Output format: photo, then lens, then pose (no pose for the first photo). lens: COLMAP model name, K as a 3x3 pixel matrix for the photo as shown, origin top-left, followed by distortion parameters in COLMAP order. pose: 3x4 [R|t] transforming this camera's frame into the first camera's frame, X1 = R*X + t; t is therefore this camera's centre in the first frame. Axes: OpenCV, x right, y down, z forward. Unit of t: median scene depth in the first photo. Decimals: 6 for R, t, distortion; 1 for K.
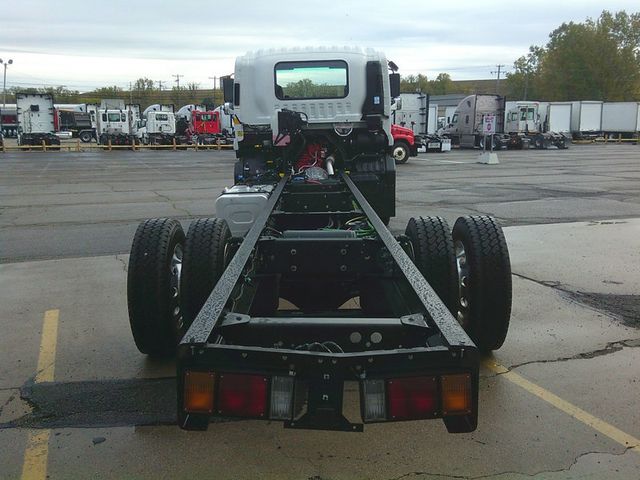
lens RADIAL K [[658.8, 0, 311.1], [0, 658.8, 240.8], [0, 0, 1]] dist [0.103037, -0.189942]
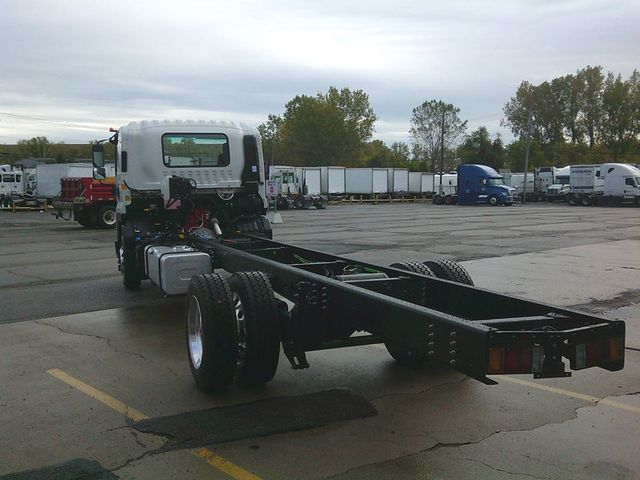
lens RADIAL K [[658.8, 0, 311.1], [0, 658.8, 240.8], [0, 0, 1]] dist [0.103037, -0.189942]
pose [[0.932195, -0.028781, 0.360810, -0.217397], [0.061276, 0.994994, -0.078946, 0.006069], [-0.356732, 0.095703, 0.929292, -0.075043]]
